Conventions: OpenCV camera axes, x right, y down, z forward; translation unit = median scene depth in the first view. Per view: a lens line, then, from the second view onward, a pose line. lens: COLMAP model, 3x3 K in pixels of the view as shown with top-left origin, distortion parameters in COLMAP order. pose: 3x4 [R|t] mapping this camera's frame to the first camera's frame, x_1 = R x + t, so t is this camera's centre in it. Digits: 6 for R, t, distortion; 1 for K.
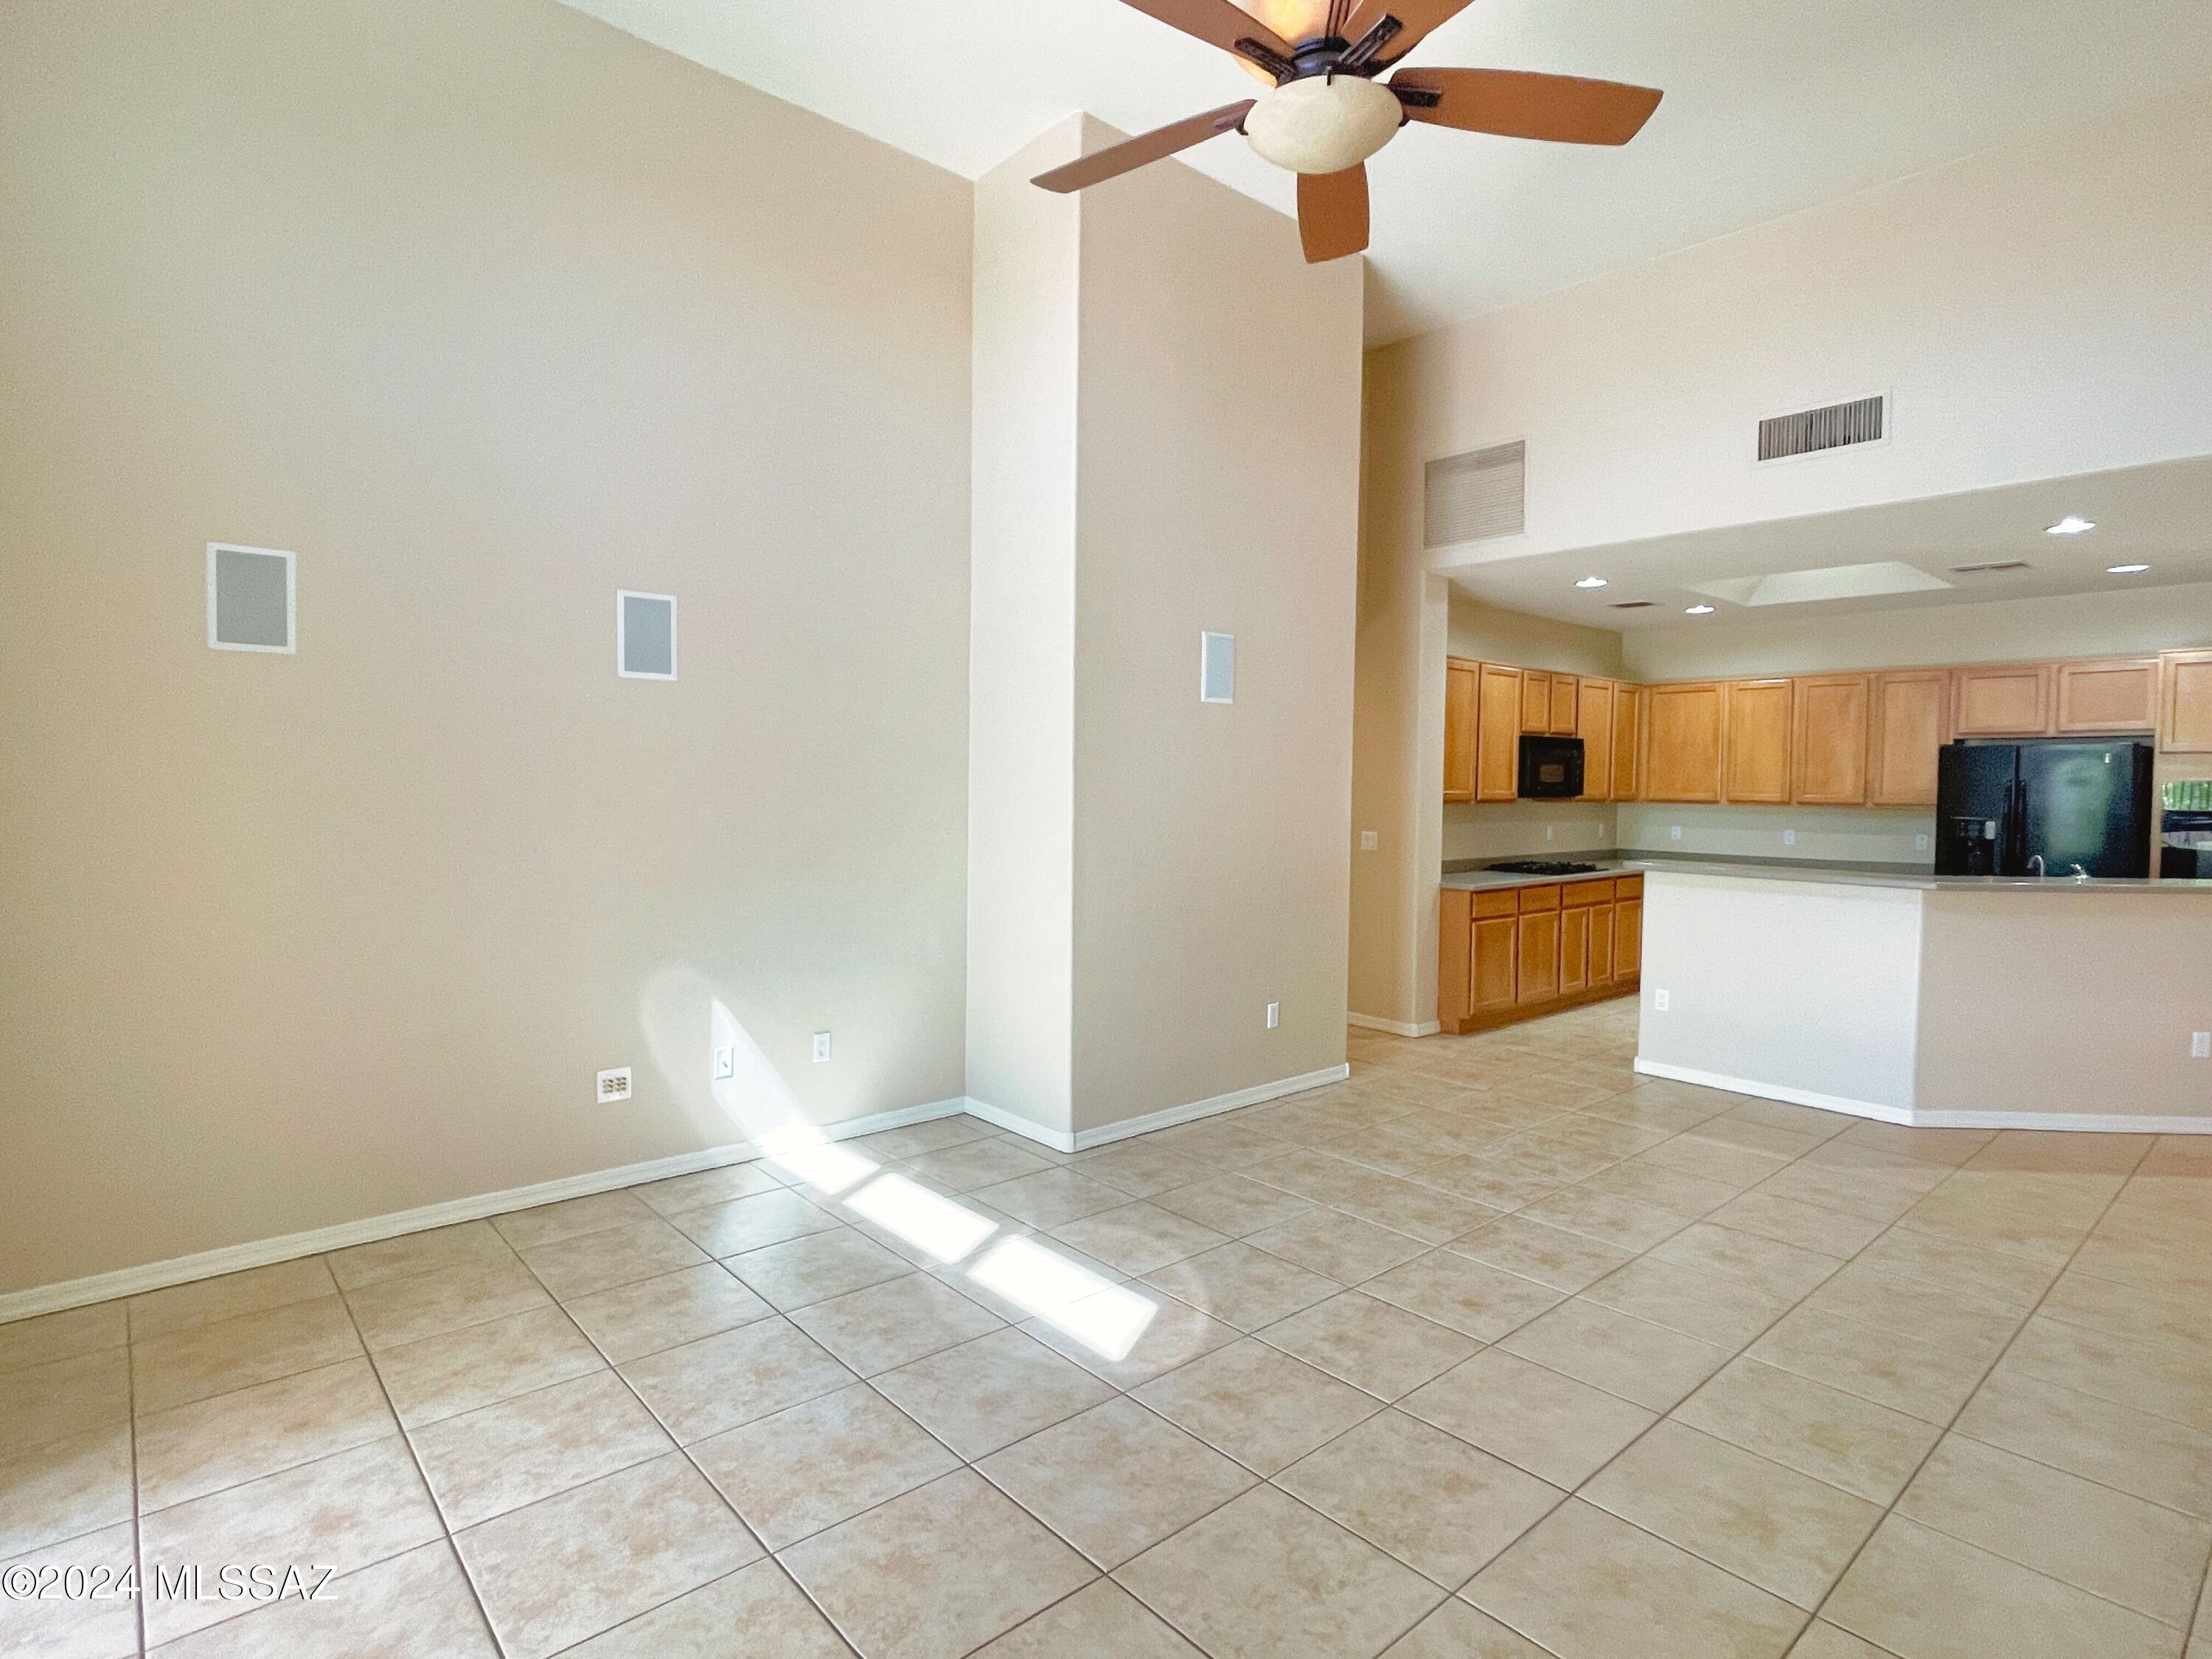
lens RADIAL K [[1145.6, 0, 1121.3], [0, 1145.6, 817.0], [0, 0, 1]] dist [0.007345, -0.005162]
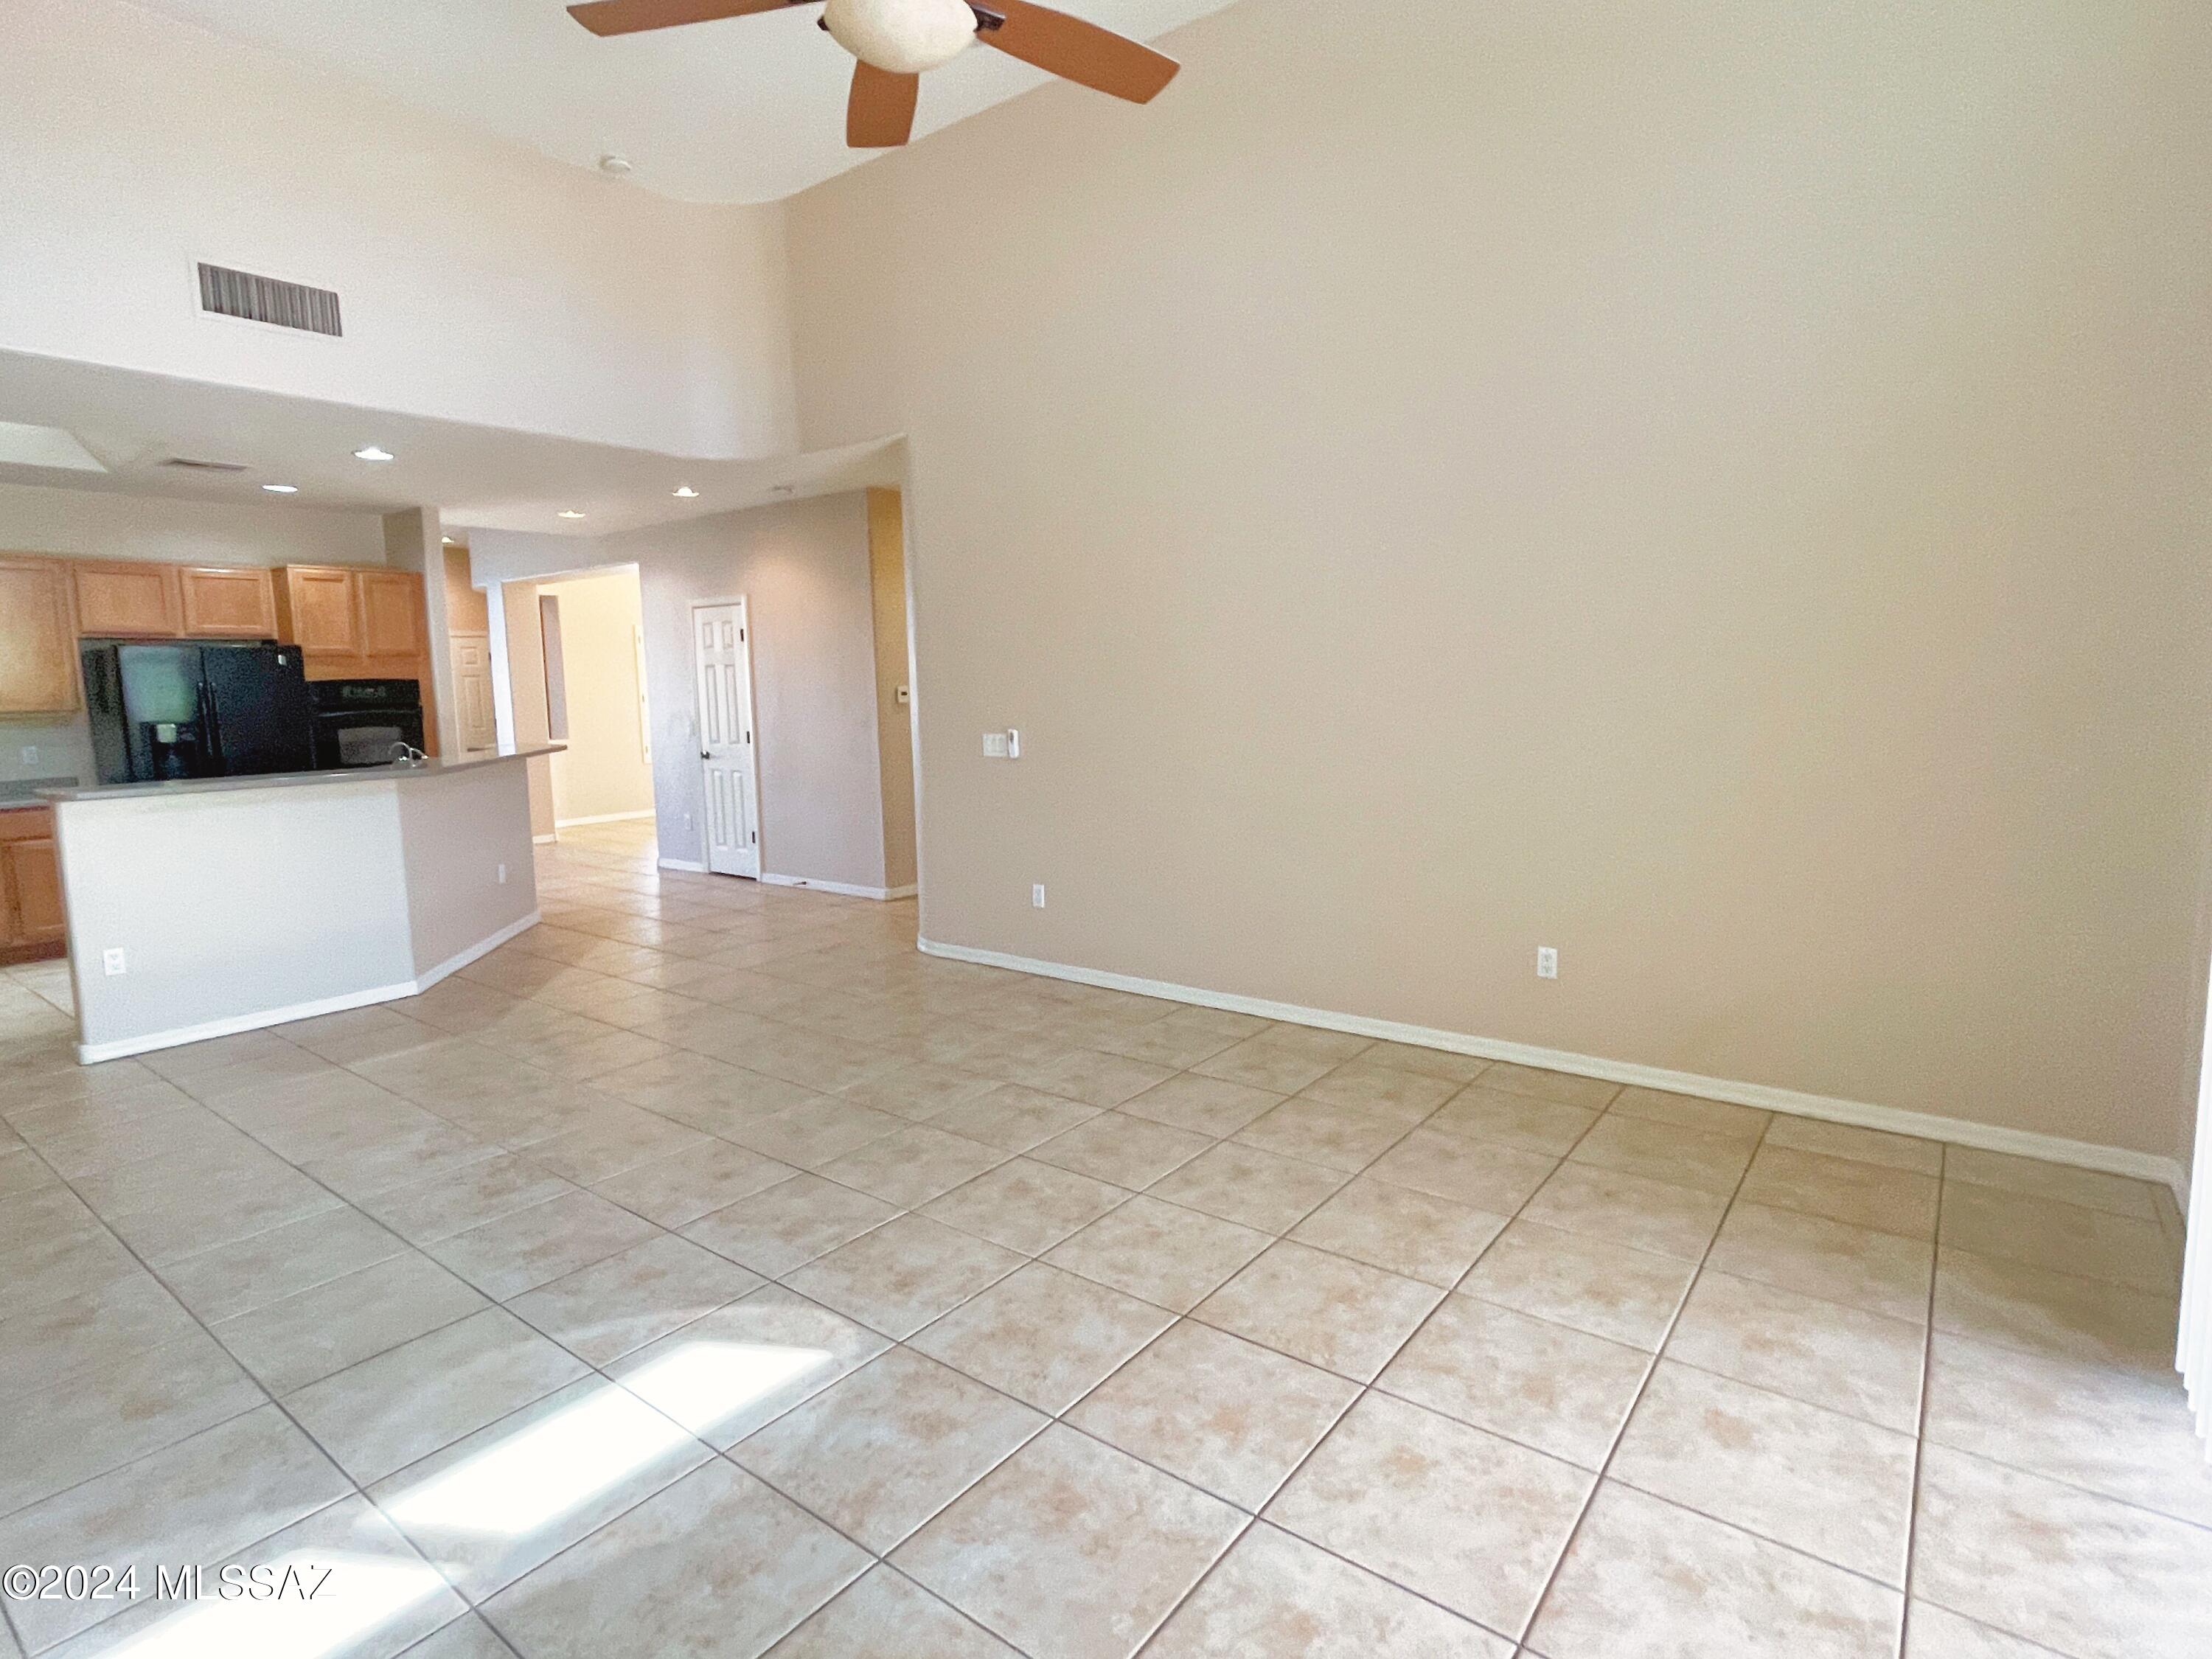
lens RADIAL K [[1145.6, 0, 1089.7], [0, 1145.6, 810.5], [0, 0, 1]] dist [0.007345, -0.005162]
pose [[-0.174064, -0.121166, 0.977251, -0.574829], [0.051888, 0.989894, 0.131976, -0.019397], [-0.983366, 0.073680, -0.166018, 0.646495]]
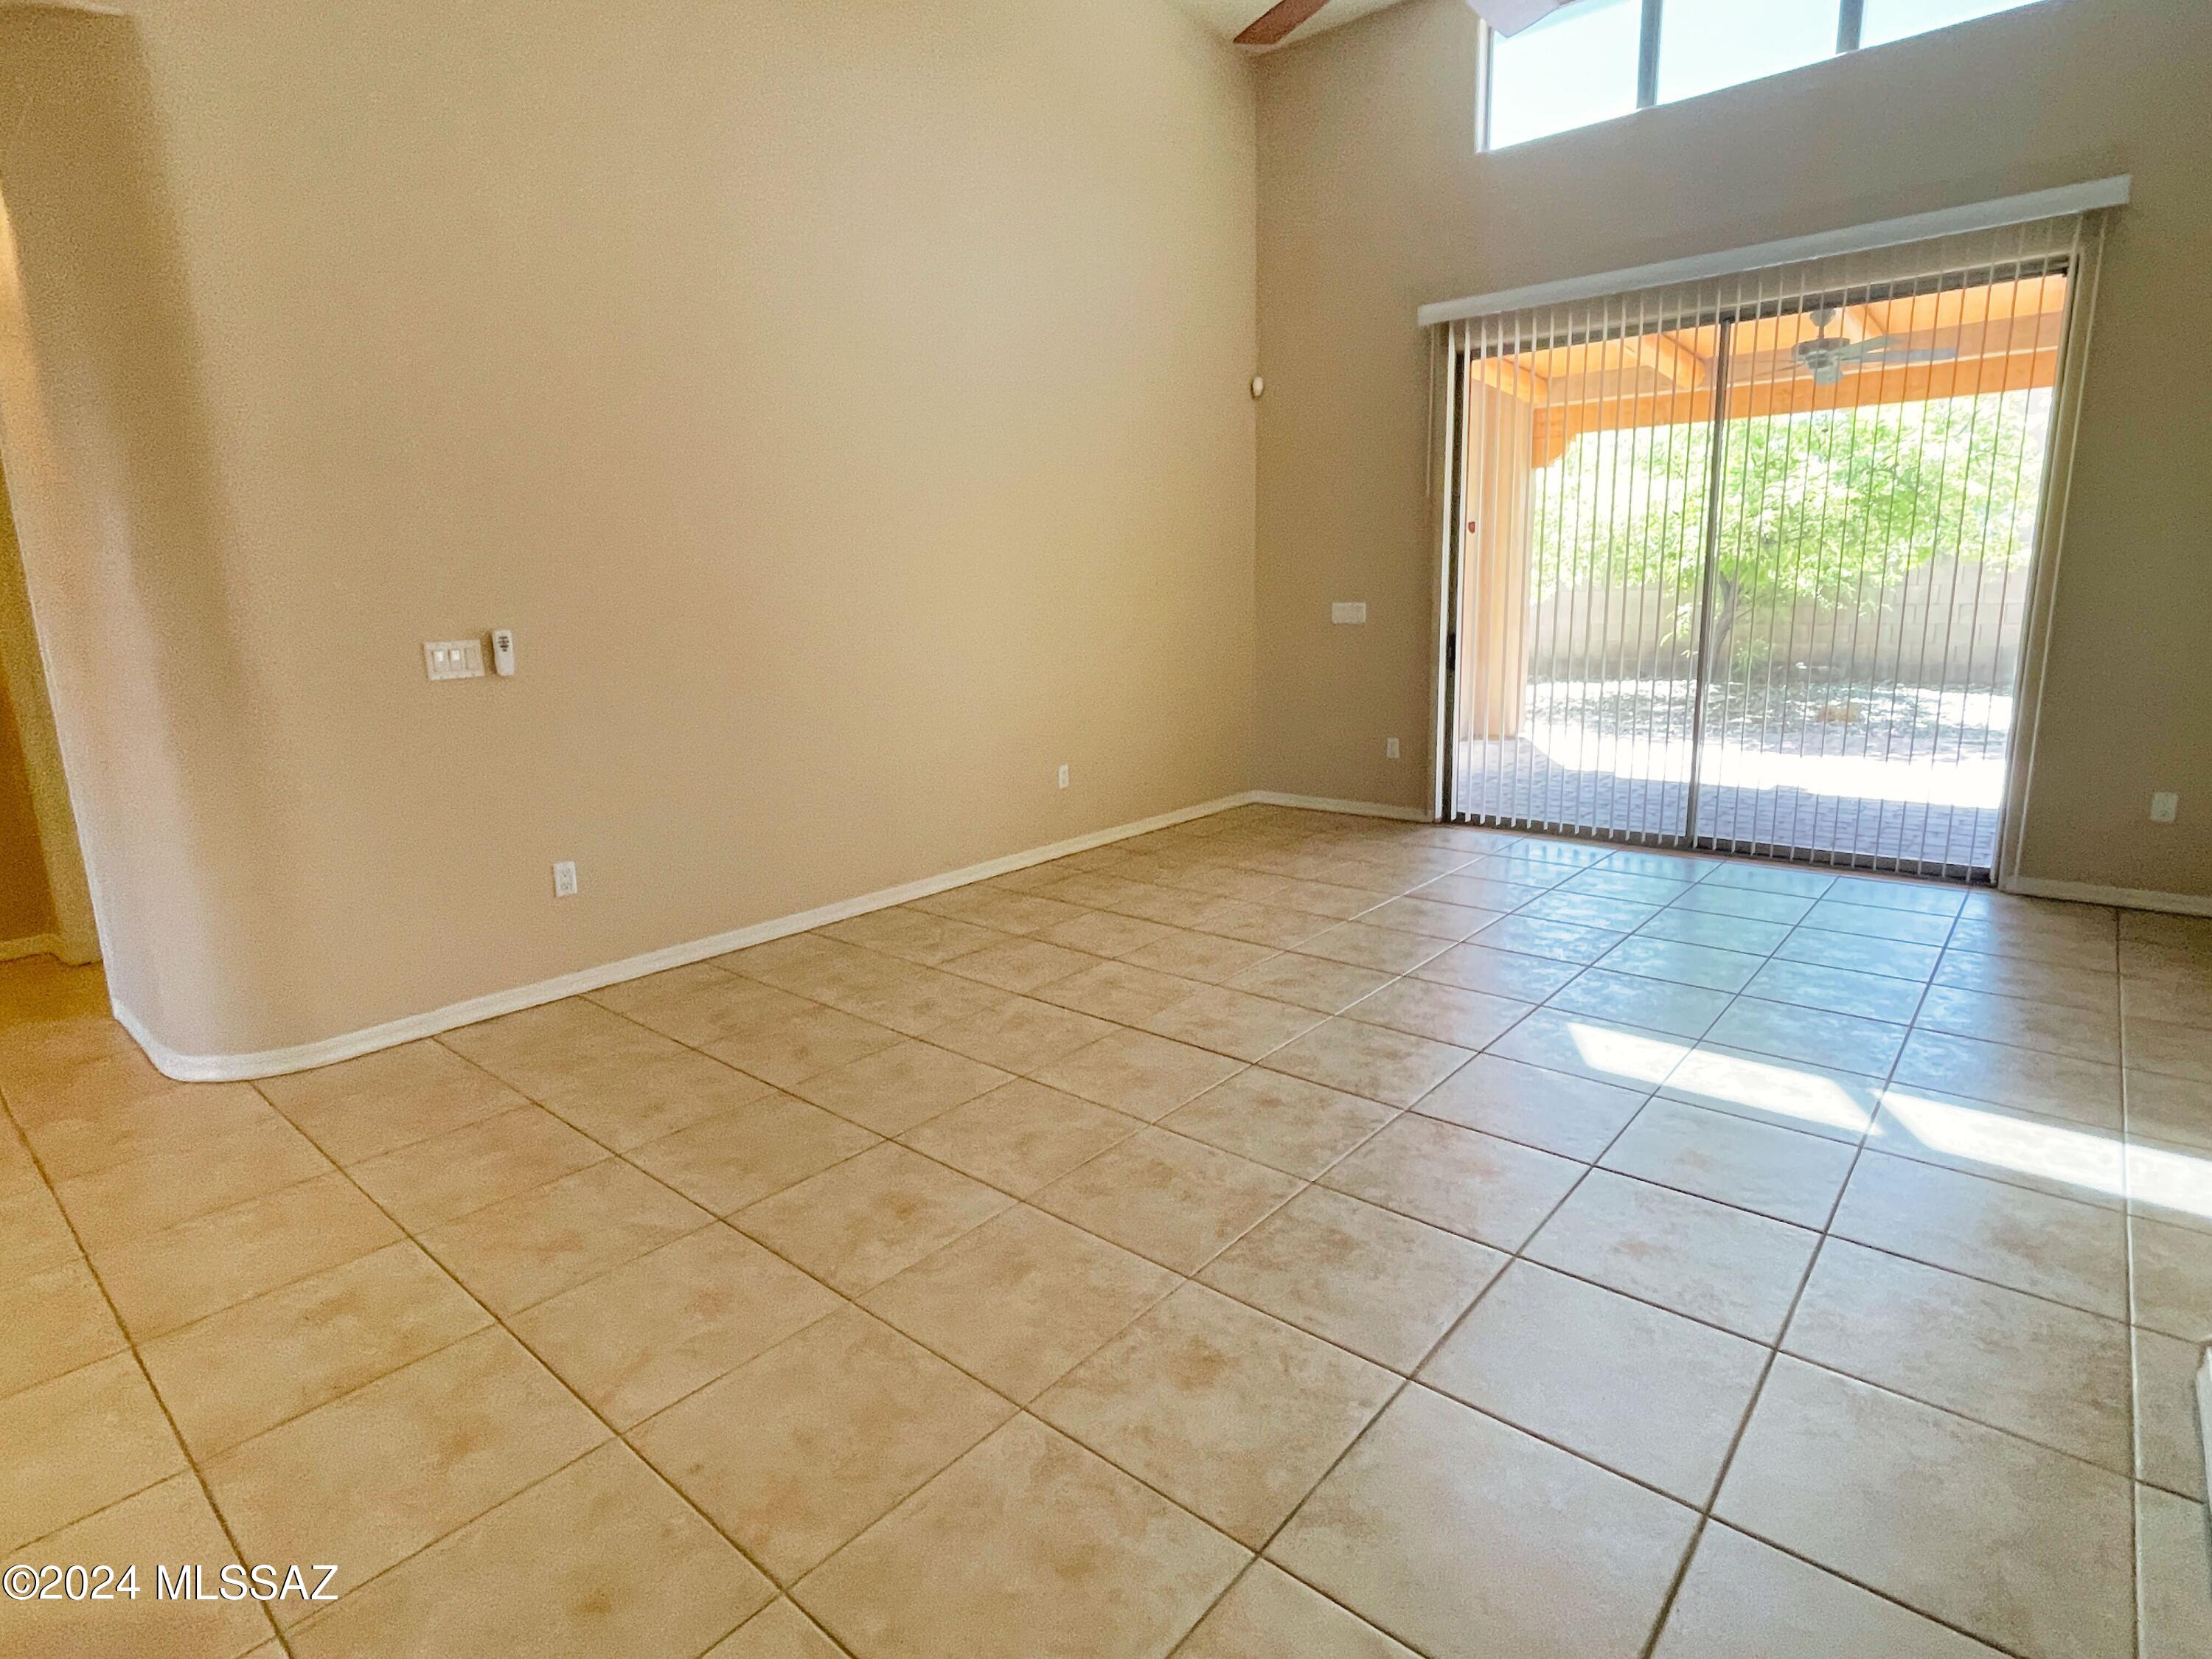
lens RADIAL K [[1145.6, 0, 1105.4], [0, 1145.6, 821.3], [0, 0, 1]] dist [0.007345, -0.005162]
pose [[-0.991567, 0.038585, -0.123716, 0.419306], [0.009084, 0.972995, 0.230647, 0.002667], [0.129275, 0.227578, -0.965141, 1.412268]]
